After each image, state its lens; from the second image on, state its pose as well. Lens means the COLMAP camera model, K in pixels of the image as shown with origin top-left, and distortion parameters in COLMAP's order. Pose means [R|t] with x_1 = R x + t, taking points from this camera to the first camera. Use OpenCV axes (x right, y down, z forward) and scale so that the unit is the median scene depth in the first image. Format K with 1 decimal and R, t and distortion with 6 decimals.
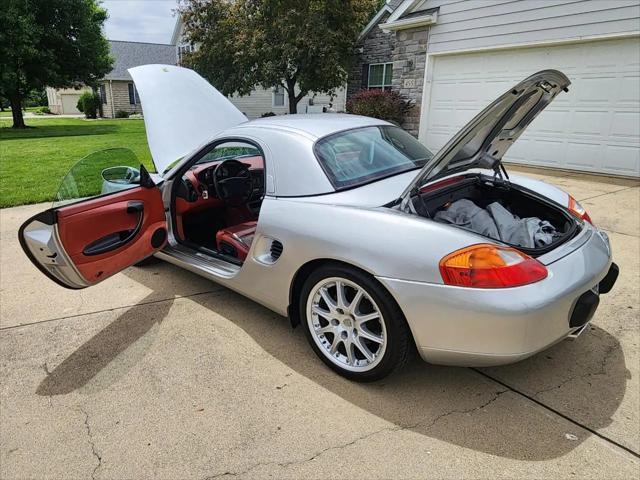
lens RADIAL K [[444.3, 0, 276.5], [0, 444.3, 242.0], [0, 0, 1]] dist [-0.003002, -0.001277]
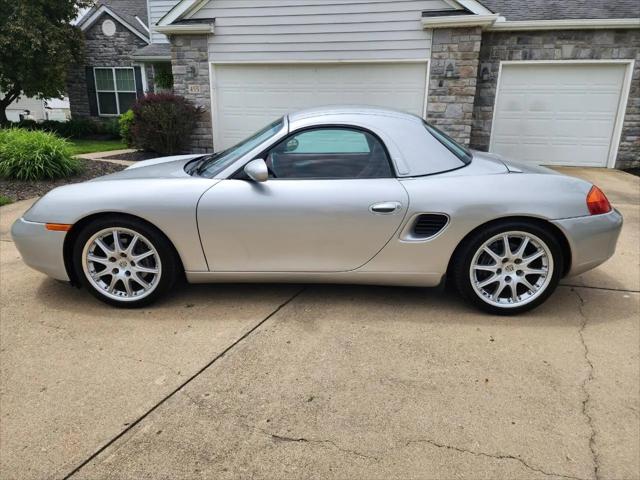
lens RADIAL K [[420.7, 0, 321.5], [0, 420.7, 236.0], [0, 0, 1]] dist [0.074762, -0.066669]
pose [[0.717855, -0.179480, 0.672660, -0.226138], [0.196688, 0.979121, 0.051347, -0.015818], [-0.667831, 0.095444, 0.738168, 0.107716]]
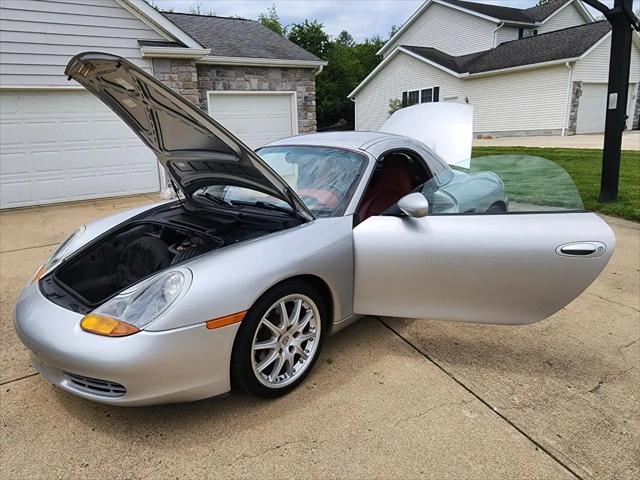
lens RADIAL K [[434.7, 0, 275.1], [0, 434.7, 242.3], [0, 0, 1]] dist [0.001245, -0.001843]
pose [[0.022054, -0.243384, 0.969679, -0.344146], [0.353614, 0.909118, 0.220141, -0.107952], [-0.935131, 0.338037, 0.106114, 0.364304]]
